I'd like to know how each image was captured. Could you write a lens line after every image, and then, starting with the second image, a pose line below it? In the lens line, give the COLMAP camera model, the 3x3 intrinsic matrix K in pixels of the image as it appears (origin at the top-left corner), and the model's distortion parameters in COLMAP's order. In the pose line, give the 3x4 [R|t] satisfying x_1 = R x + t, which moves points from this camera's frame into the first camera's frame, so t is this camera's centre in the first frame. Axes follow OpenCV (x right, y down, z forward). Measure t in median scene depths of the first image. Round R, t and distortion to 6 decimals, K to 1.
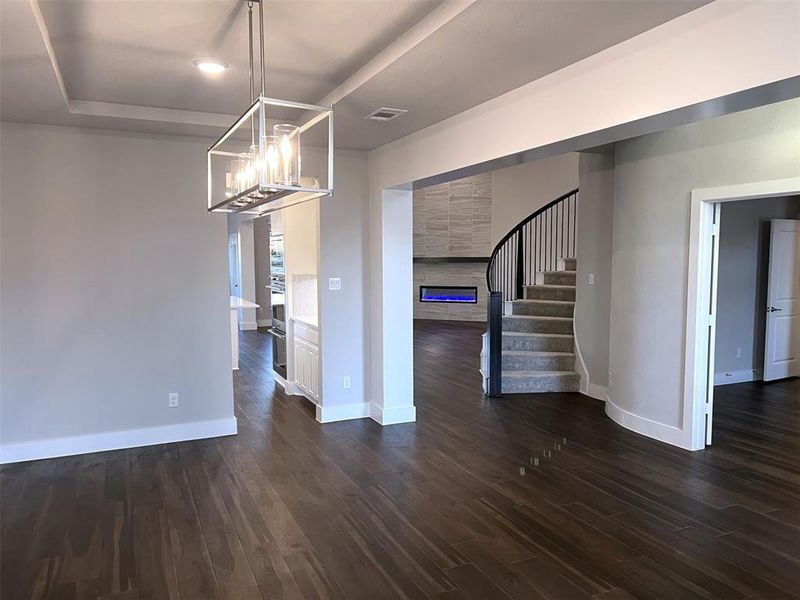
lens RADIAL K [[624.9, 0, 398.2], [0, 624.9, 301.3], [0, 0, 1]] dist [-0.005136, -0.007381]
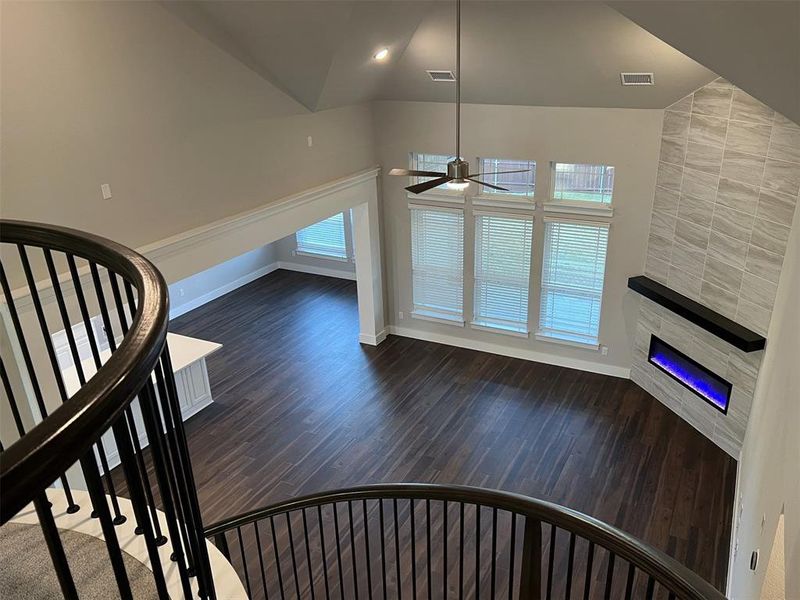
lens RADIAL K [[624.9, 0, 399.4], [0, 624.9, 303.0], [0, 0, 1]] dist [-0.005136, -0.007381]
pose [[0.598857, 0.281125, -0.749893, 0.359611], [-0.015064, 0.940152, 0.340421, -0.273636], [0.800714, -0.192567, 0.567251, 0.633508]]
